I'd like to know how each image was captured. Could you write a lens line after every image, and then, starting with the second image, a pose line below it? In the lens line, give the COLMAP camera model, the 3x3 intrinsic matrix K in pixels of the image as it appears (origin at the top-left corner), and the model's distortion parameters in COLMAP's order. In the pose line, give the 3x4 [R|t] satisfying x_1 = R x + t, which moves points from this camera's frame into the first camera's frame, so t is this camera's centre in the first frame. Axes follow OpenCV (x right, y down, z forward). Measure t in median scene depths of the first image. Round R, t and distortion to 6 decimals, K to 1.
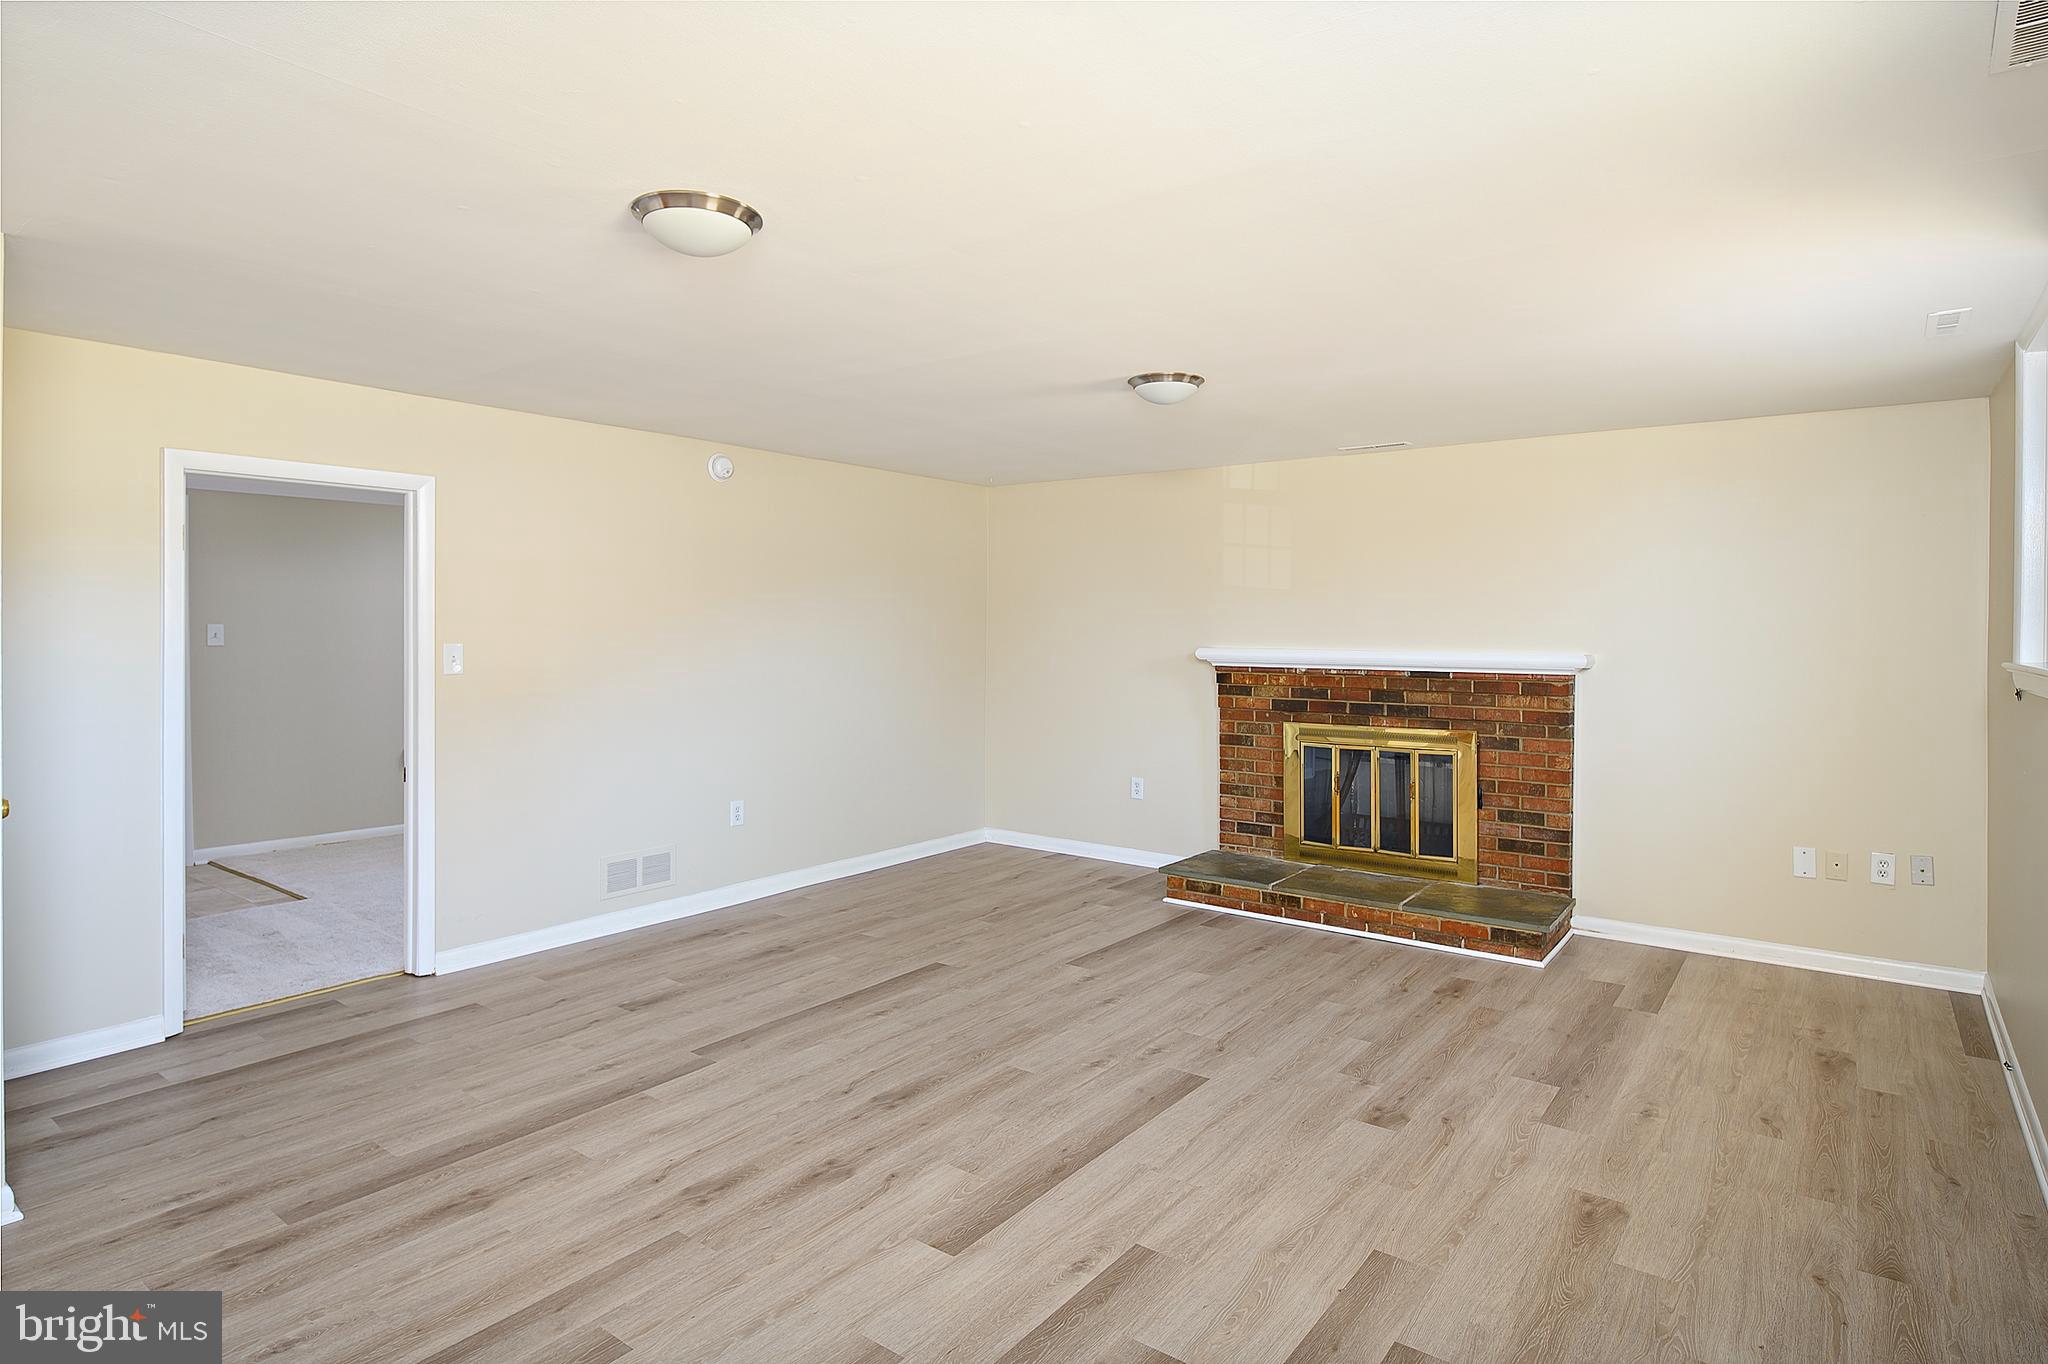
lens RADIAL K [[1103.4, 0, 1016.4], [0, 1103.4, 636.8], [0, 0, 1]] dist [-0.001006, -0.006451]
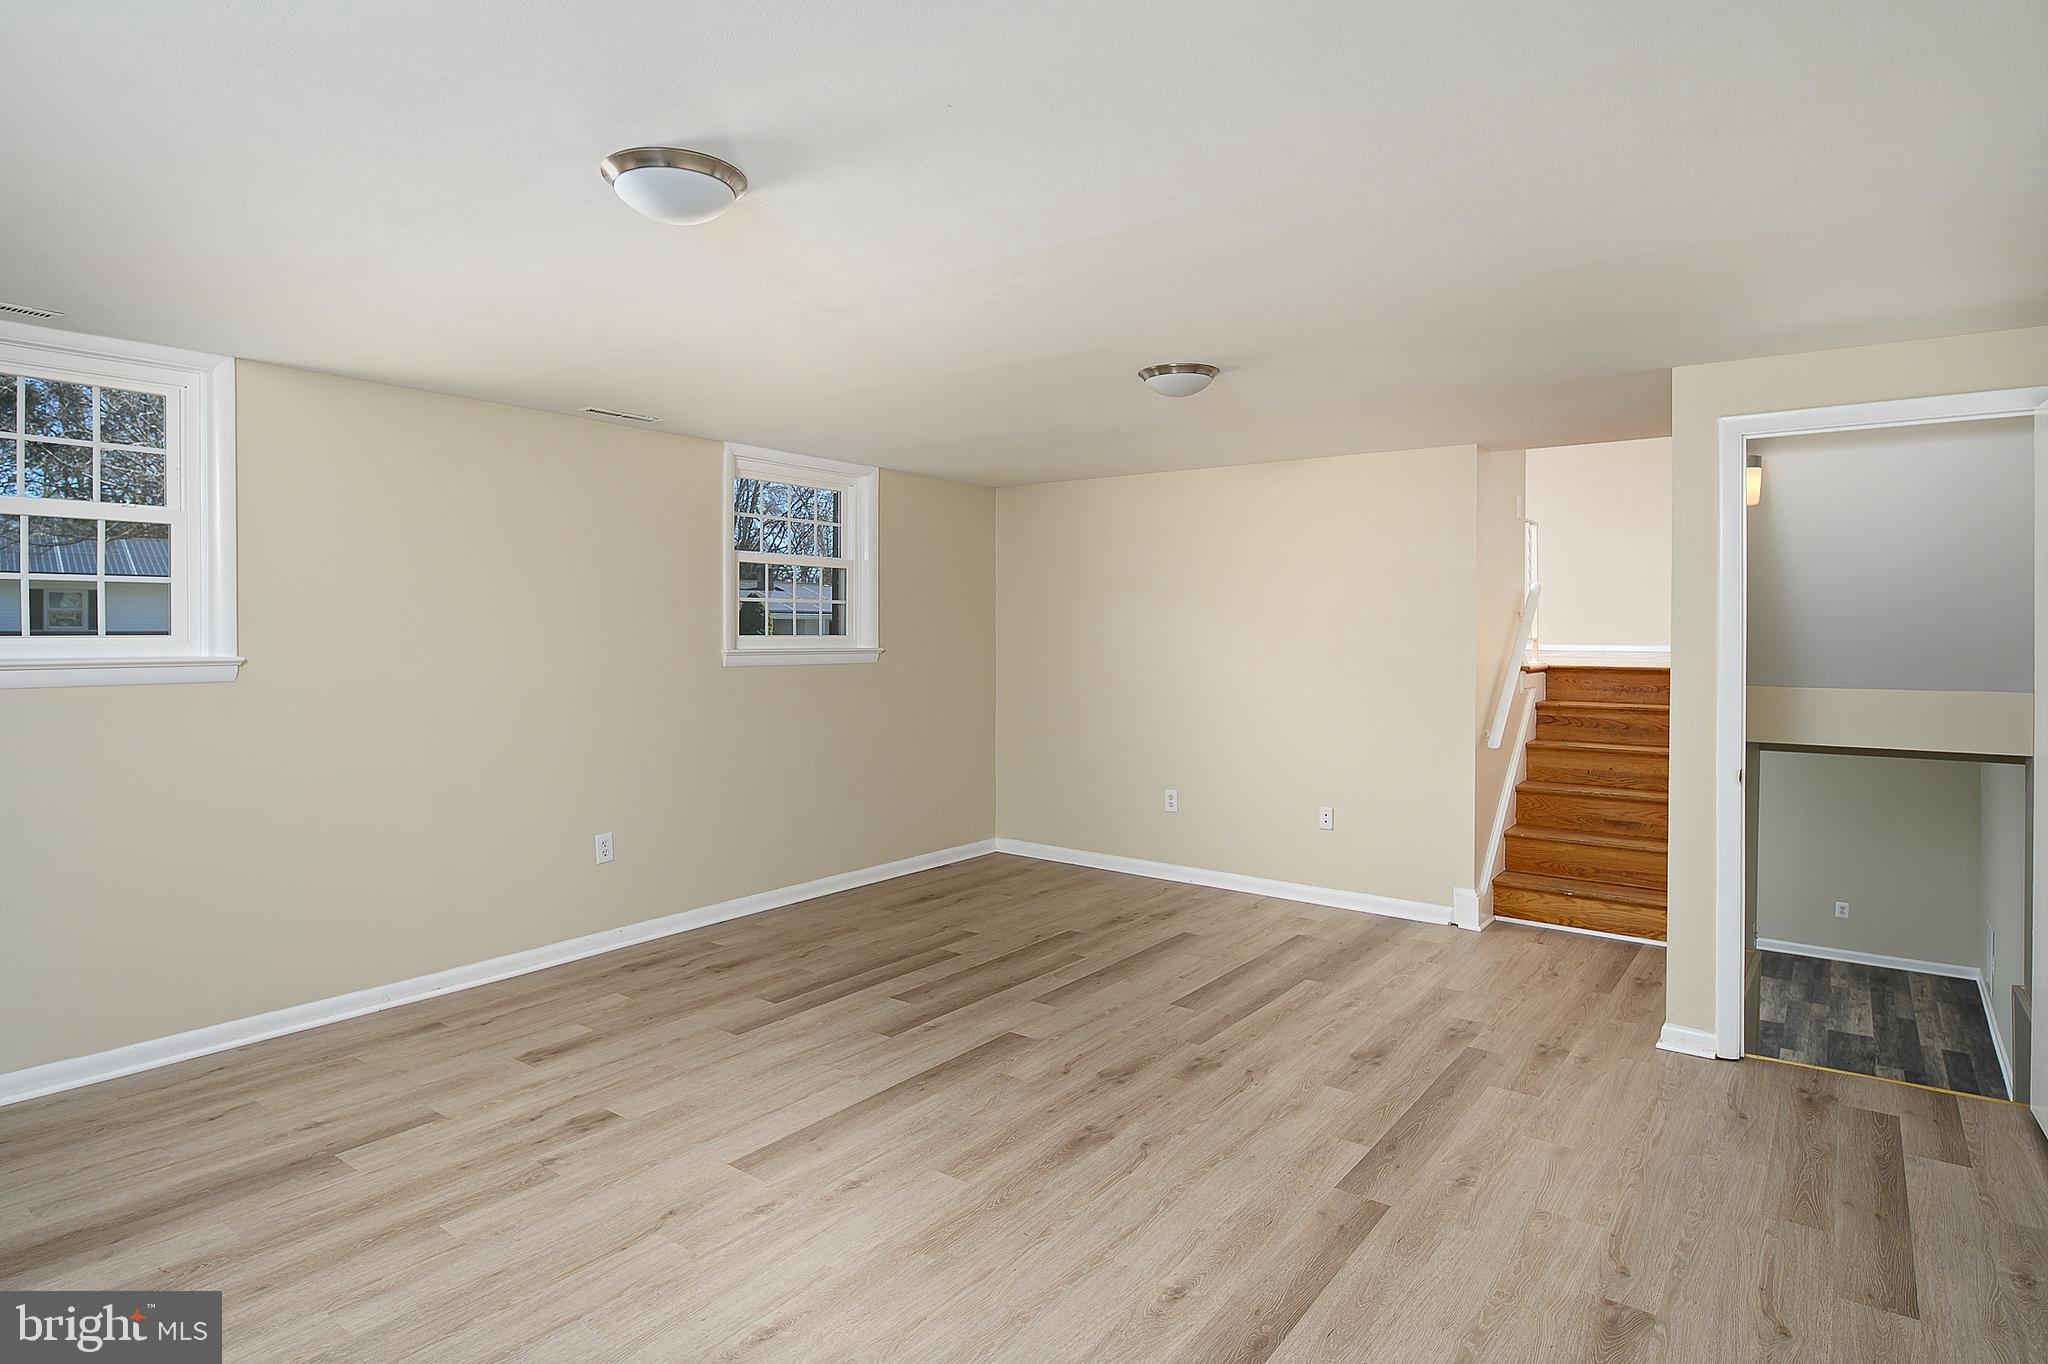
lens RADIAL K [[1103.4, 0, 1016.4], [0, 1103.4, 636.8], [0, 0, 1]] dist [-0.001006, -0.006451]
pose [[-0.999948, -0.008975, -0.004895, -0.030619], [-0.009027, 0.999902, 0.010680, -0.012074], [0.004799, 0.010724, -0.999931, 1.488787]]
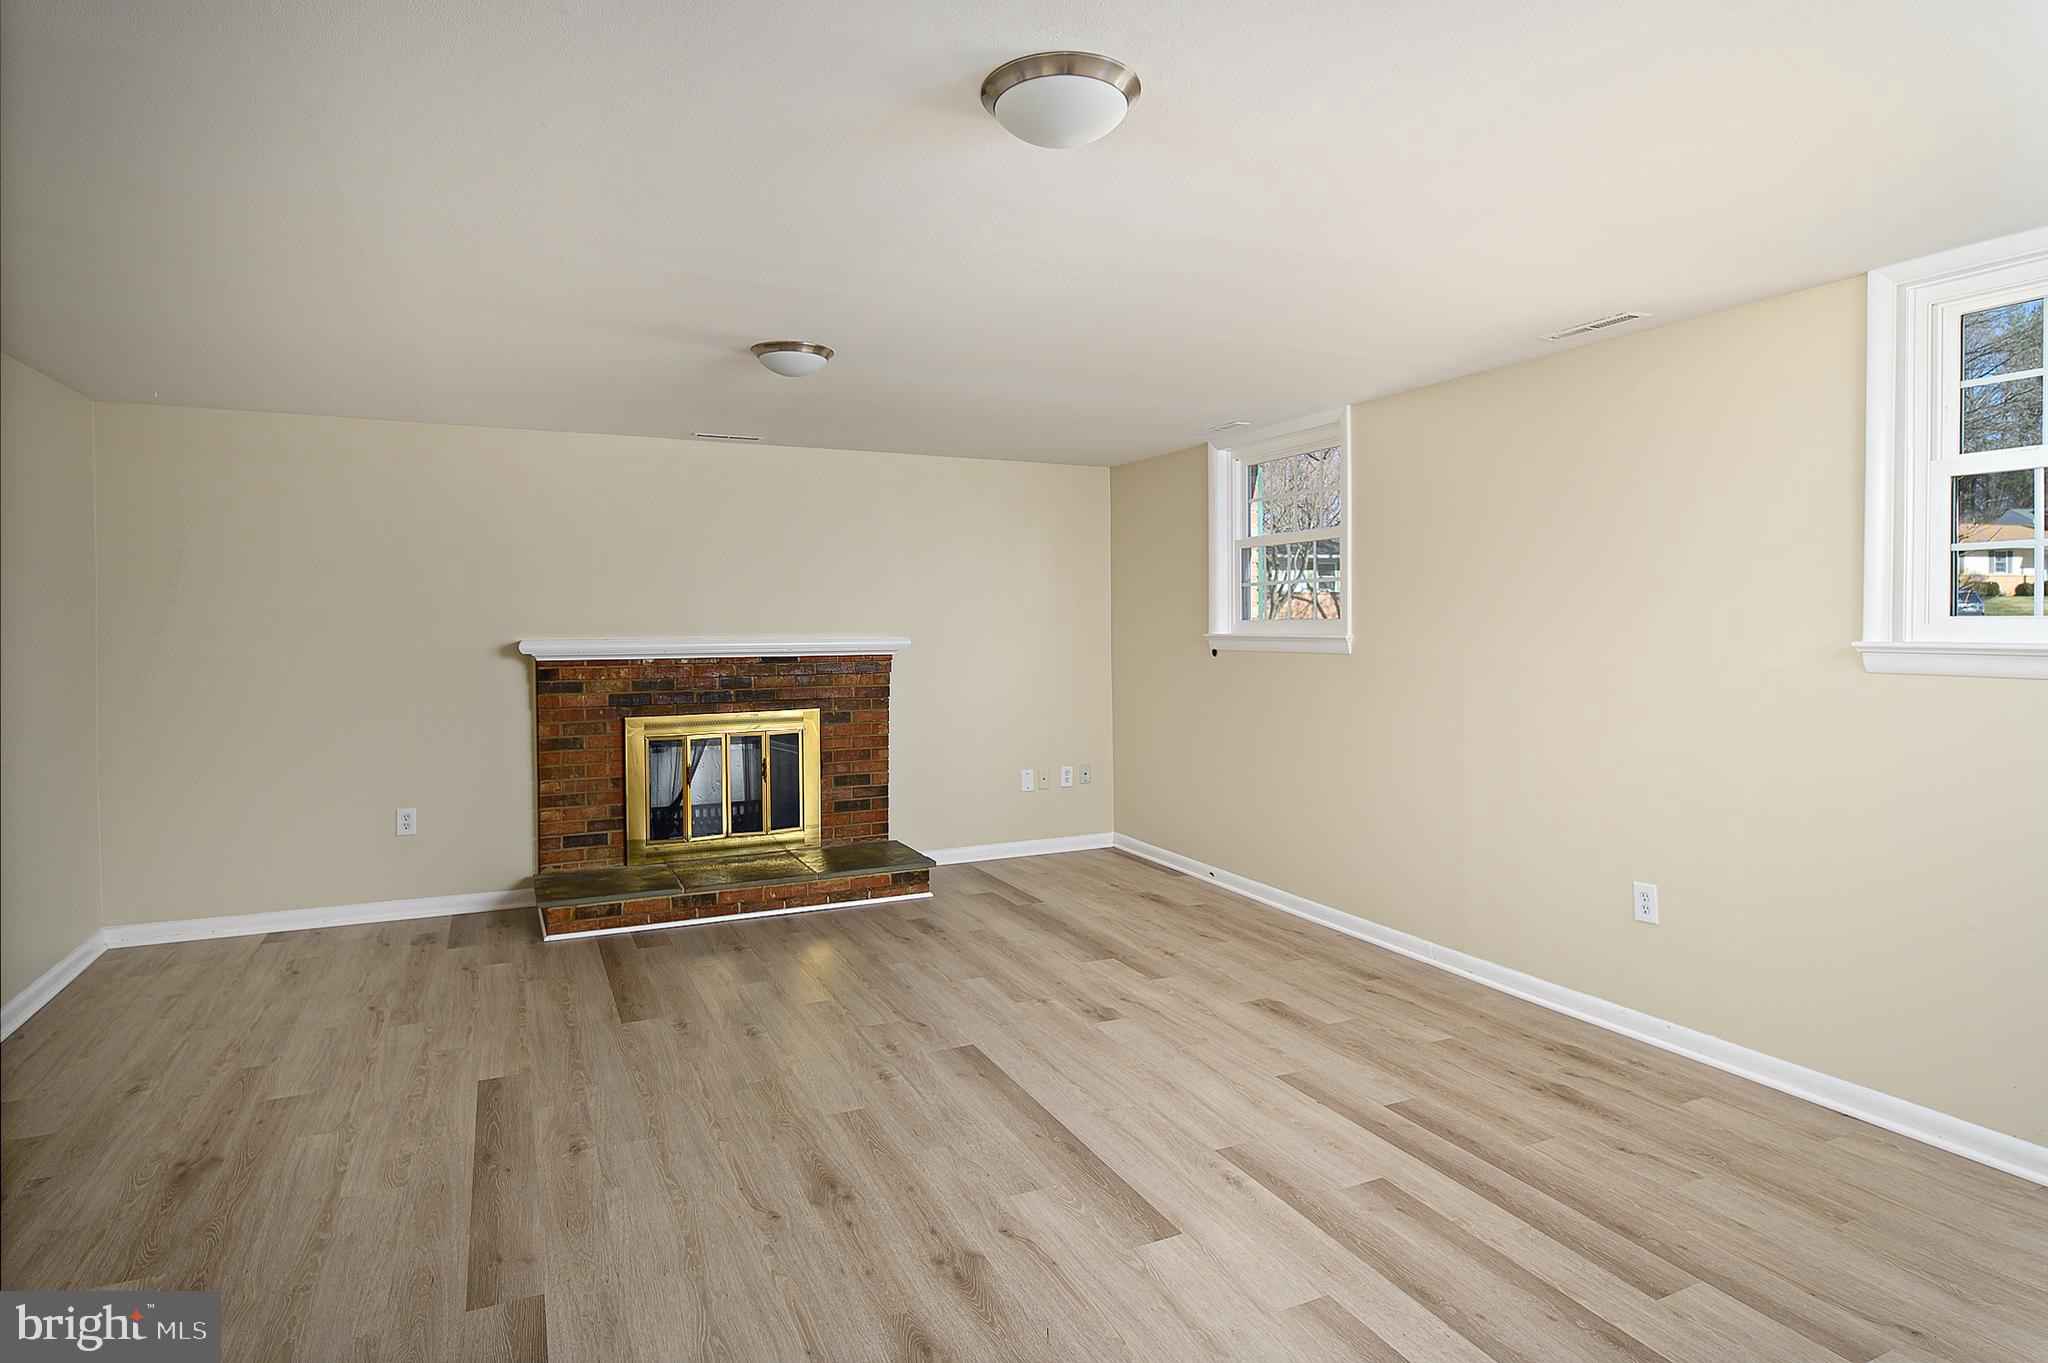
lens RADIAL K [[1103.4, 0, 1016.4], [0, 1103.4, 636.3], [0, 0, 1]] dist [-0.001006, -0.006451]
pose [[0.467220, -0.019876, 0.883918, -0.585581], [0.012743, 0.999795, 0.015746, -0.002758], [-0.884049, 0.003907, 0.467377, 0.381012]]
